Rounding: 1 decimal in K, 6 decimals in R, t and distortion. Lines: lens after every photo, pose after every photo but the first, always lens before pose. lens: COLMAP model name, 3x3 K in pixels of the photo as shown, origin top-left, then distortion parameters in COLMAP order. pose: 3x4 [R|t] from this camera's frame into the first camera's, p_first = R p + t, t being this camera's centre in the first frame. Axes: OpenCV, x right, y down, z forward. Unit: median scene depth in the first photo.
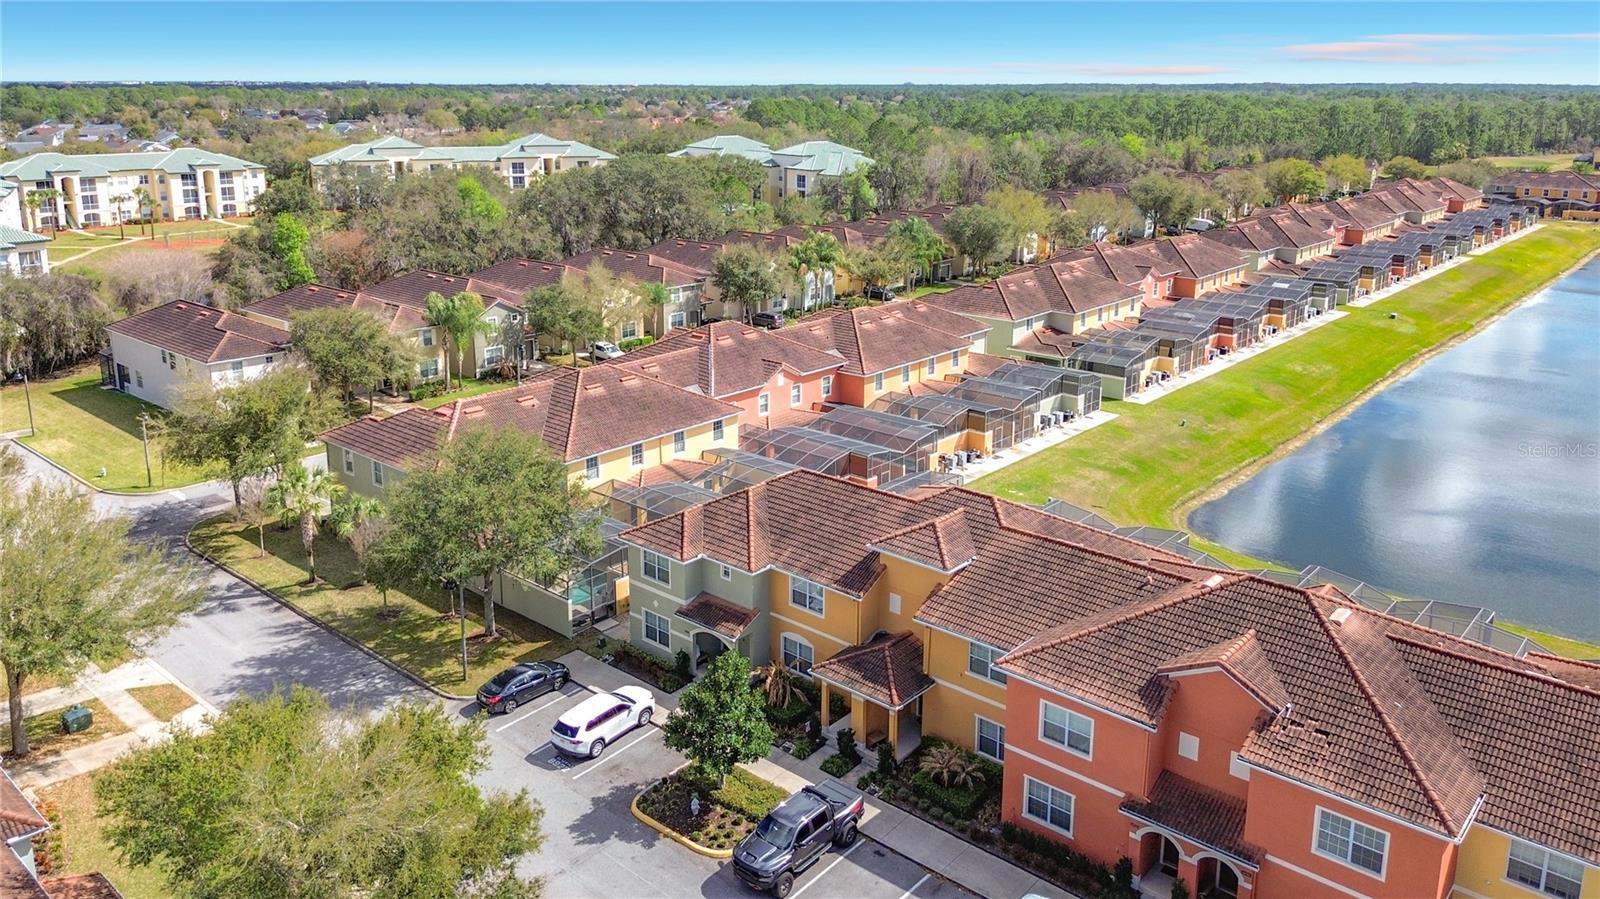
lens RADIAL K [[1184.5, 0, 813.5], [0, 1184.5, 449.8], [0, 0, 1]] dist [0.038799, -0.025652]
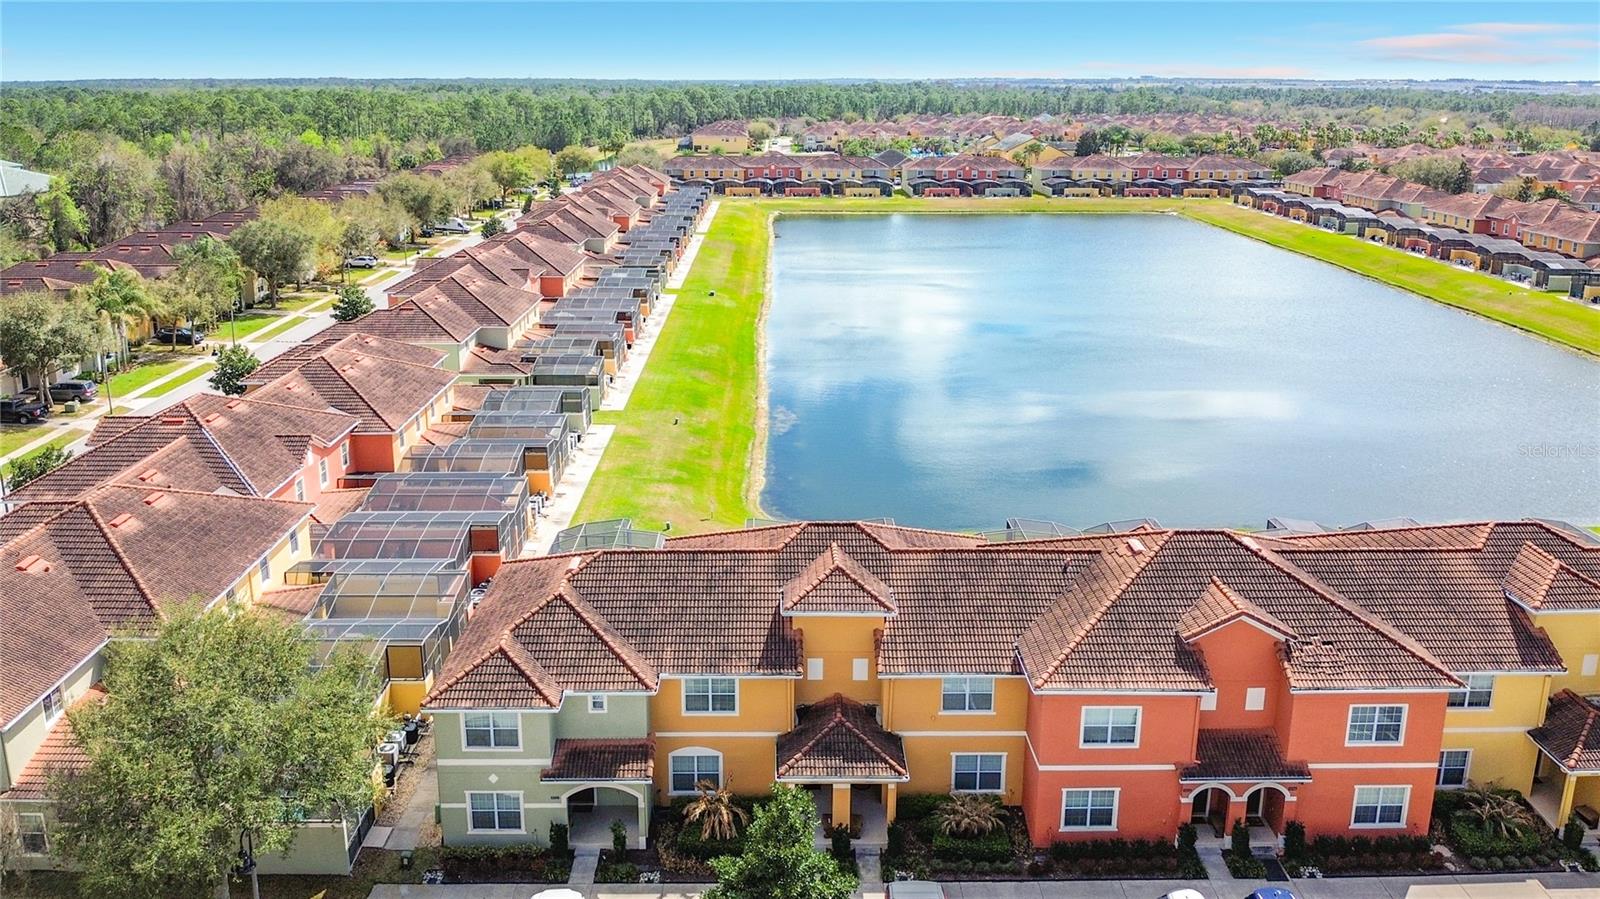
lens RADIAL K [[1184.5, 0, 803.1], [0, 1184.5, 451.2], [0, 0, 1]] dist [0.038799, -0.025652]
pose [[0.736673, -0.205991, 0.644112, -0.447566], [0.202341, 0.975984, 0.080708, -0.095190], [-0.645268, 0.070875, 0.760662, 0.311204]]
